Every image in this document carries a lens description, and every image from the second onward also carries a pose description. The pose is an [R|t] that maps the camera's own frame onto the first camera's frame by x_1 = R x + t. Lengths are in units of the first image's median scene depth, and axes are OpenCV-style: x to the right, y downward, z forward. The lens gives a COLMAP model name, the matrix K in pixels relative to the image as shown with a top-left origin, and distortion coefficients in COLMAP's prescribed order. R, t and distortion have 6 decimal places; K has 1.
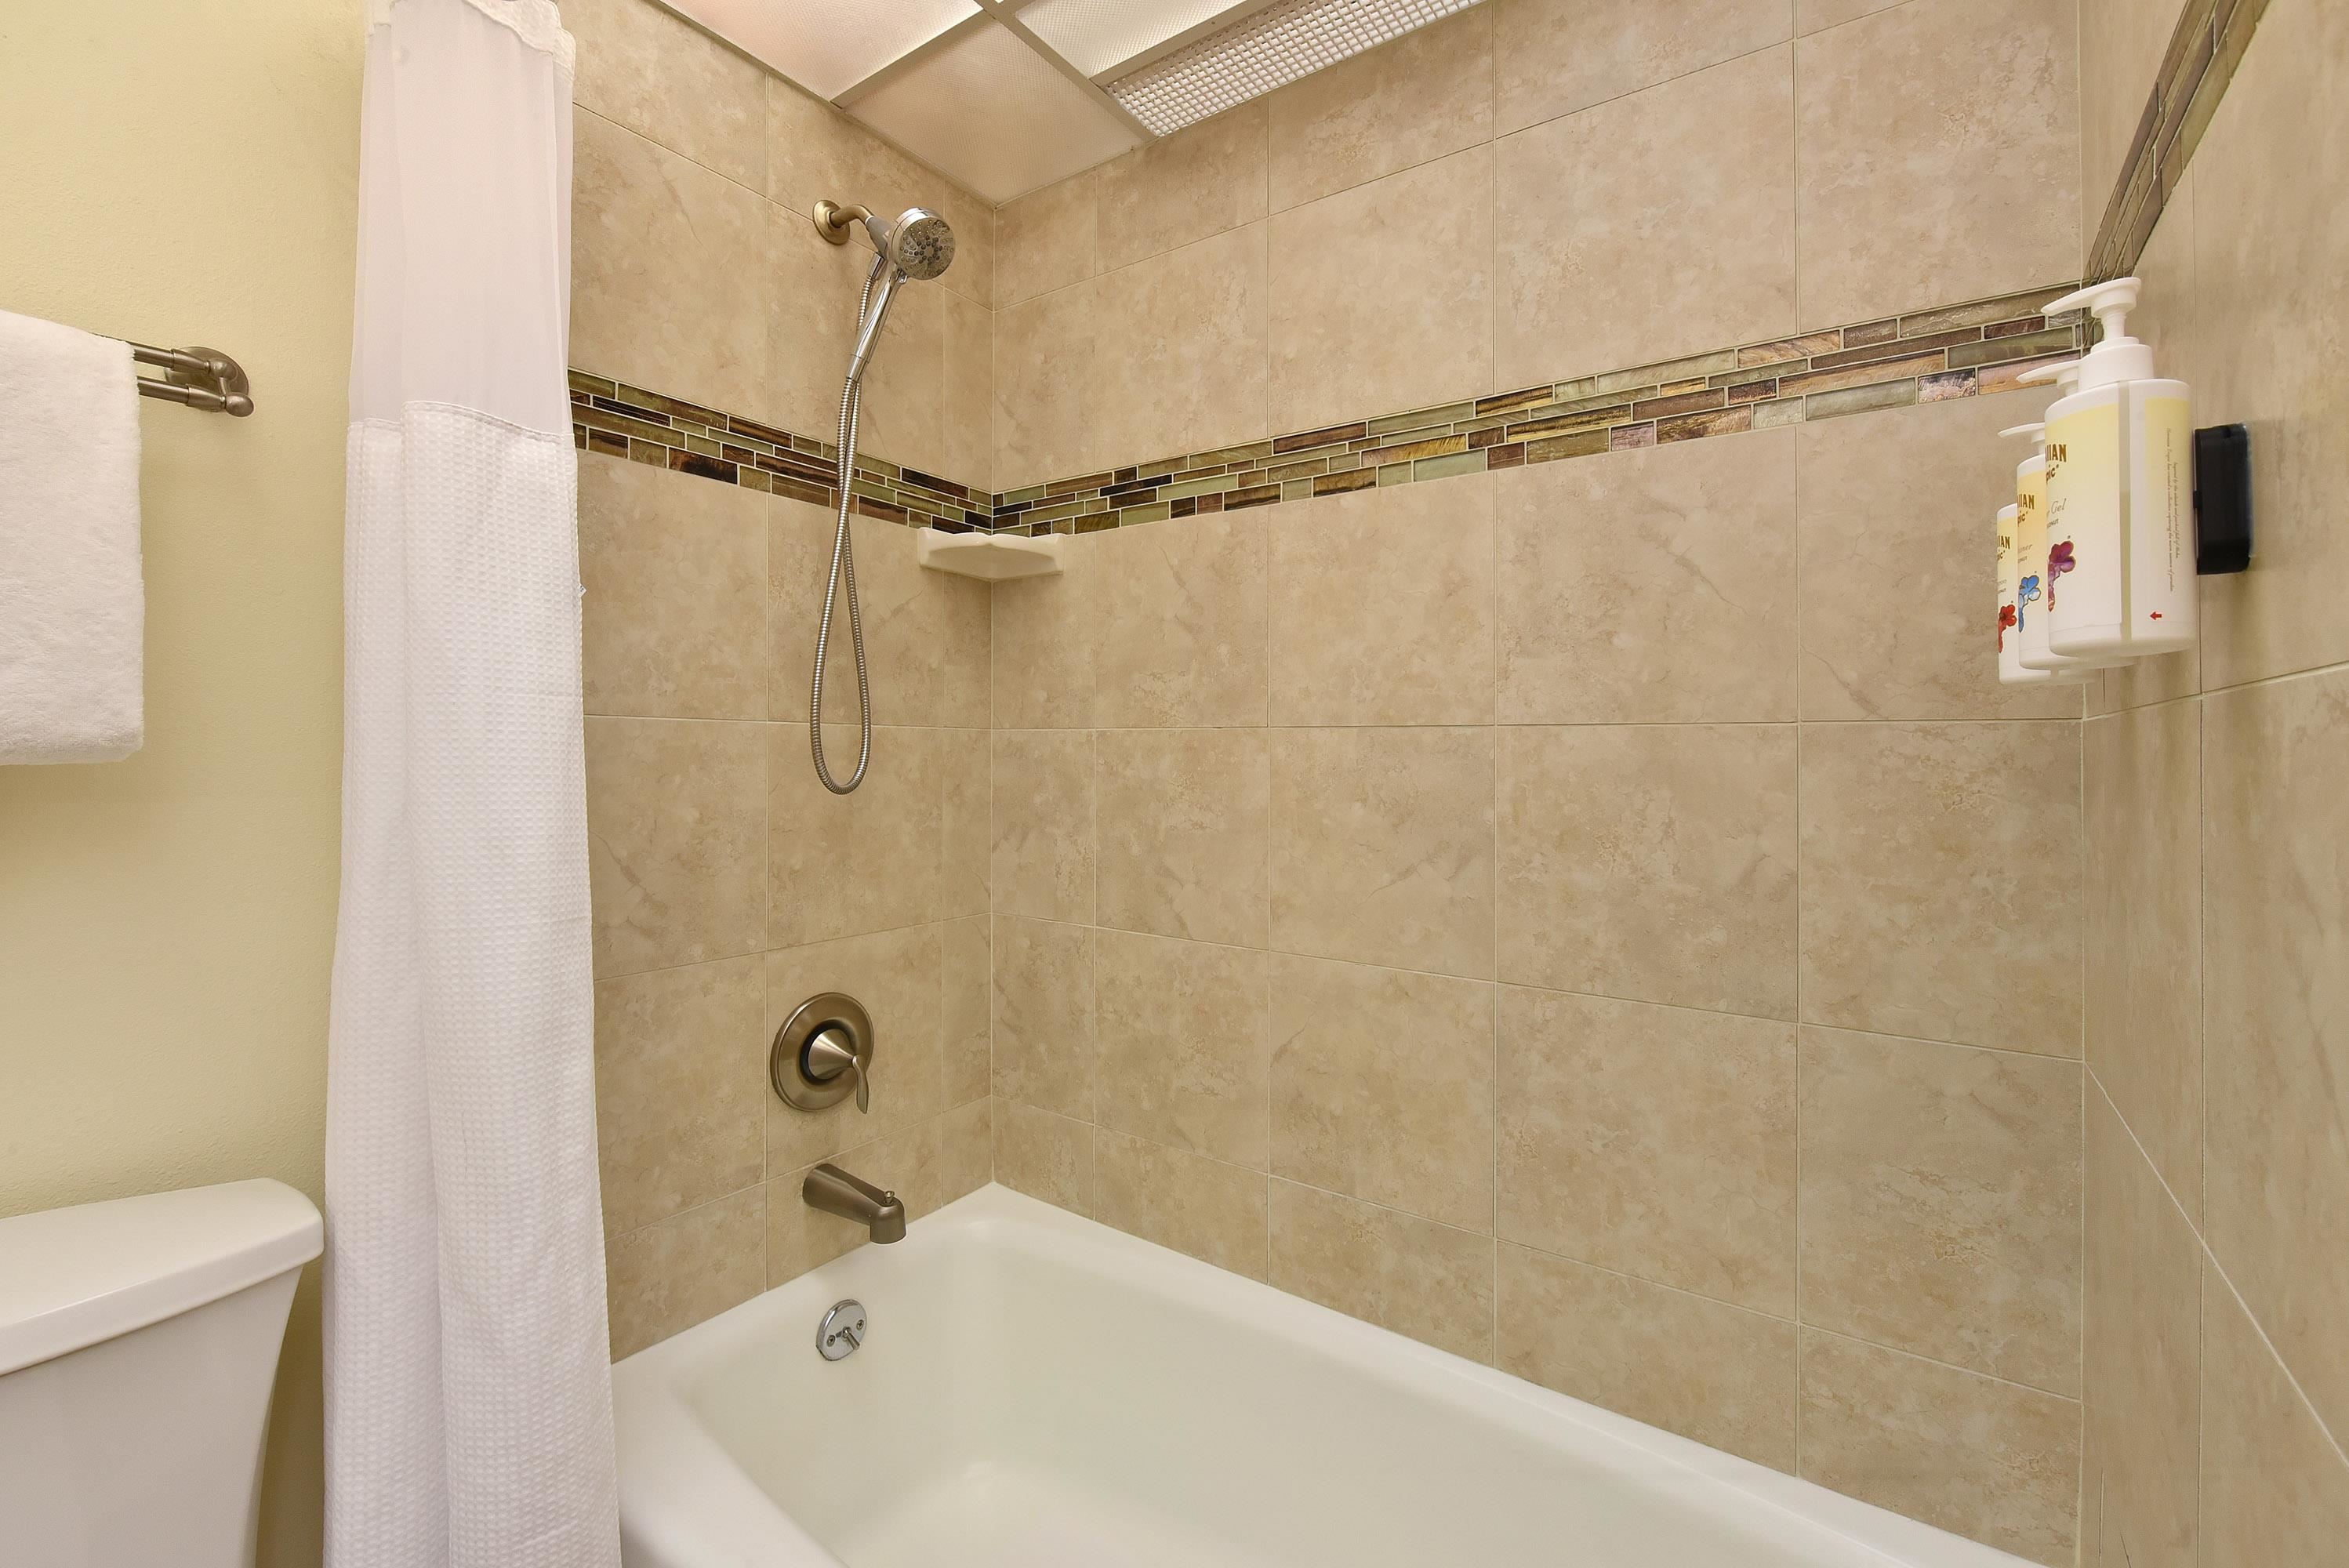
lens RADIAL K [[1004.8, 0, 1175.0], [0, 1004.8, 754.3], [0, 0, 1]] dist [-0.008806, 0.000065]
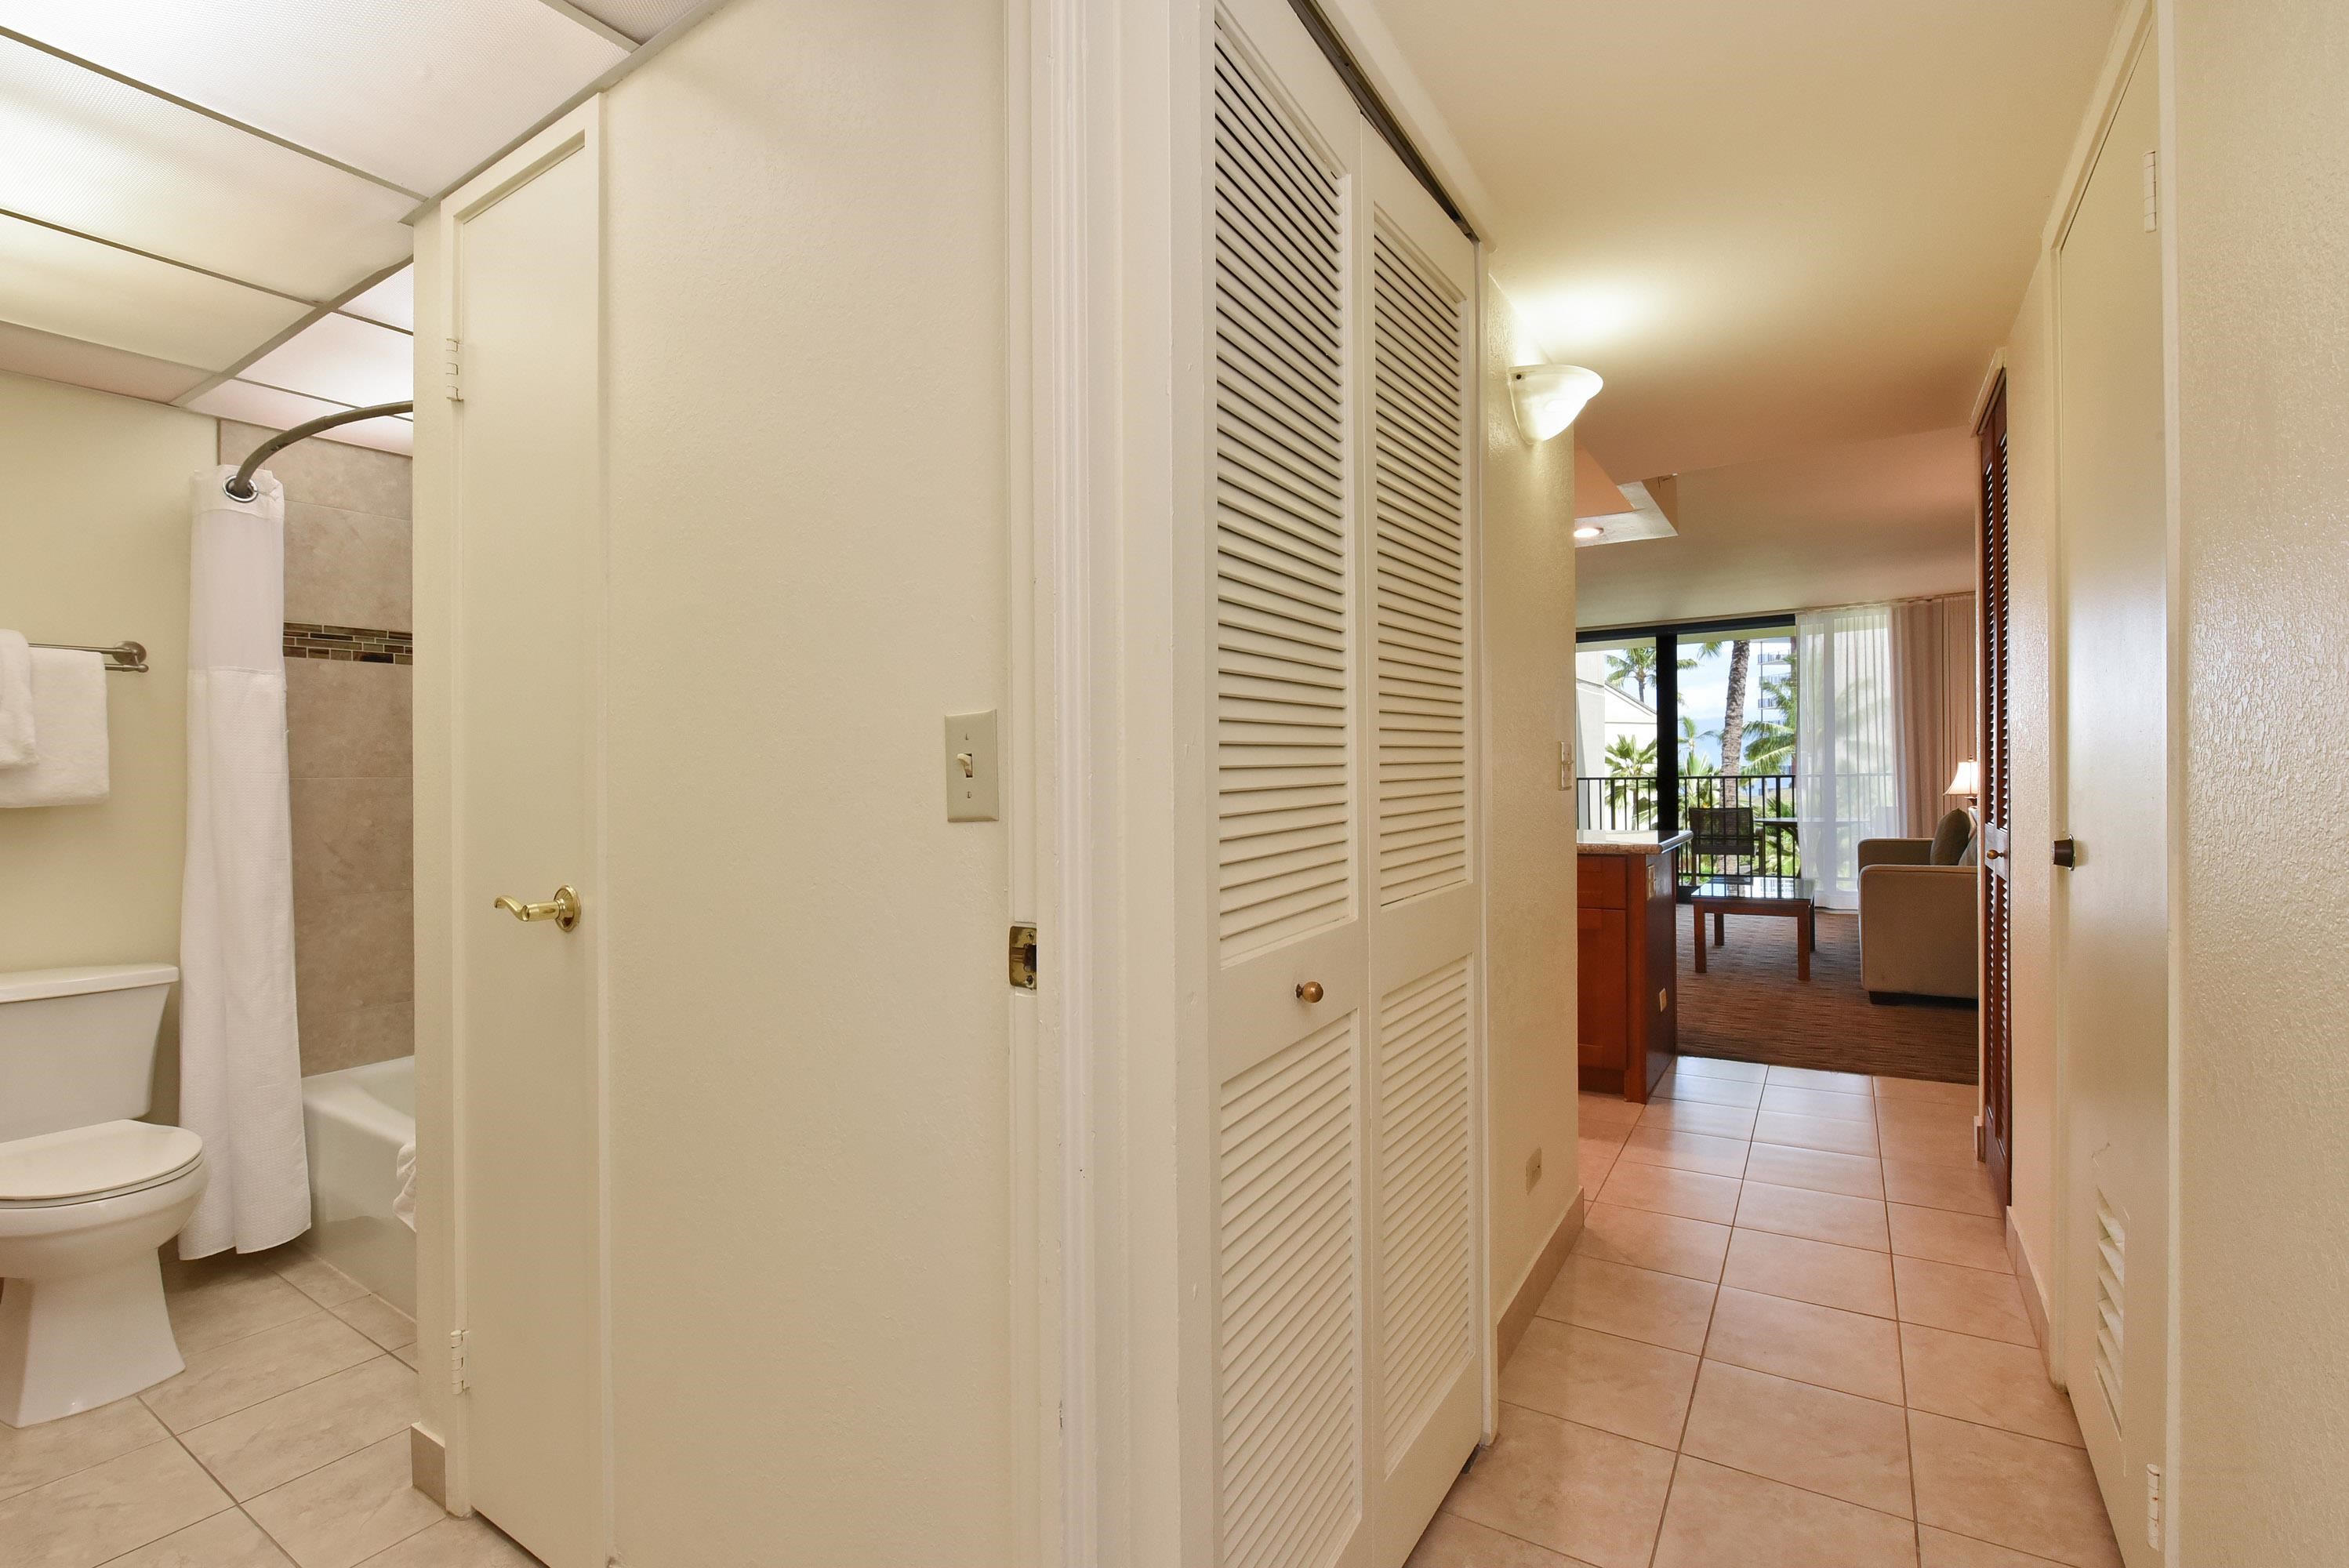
lens RADIAL K [[1004.8, 0, 1171.9], [0, 1004.8, 762.5], [0, 0, 1]] dist [-0.008806, 0.000065]
pose [[0.998688, -0.026874, 0.043587, 1.094141], [0.027500, 0.999526, -0.013831, 0.008410], [-0.043195, 0.015011, 0.998954, -1.151781]]
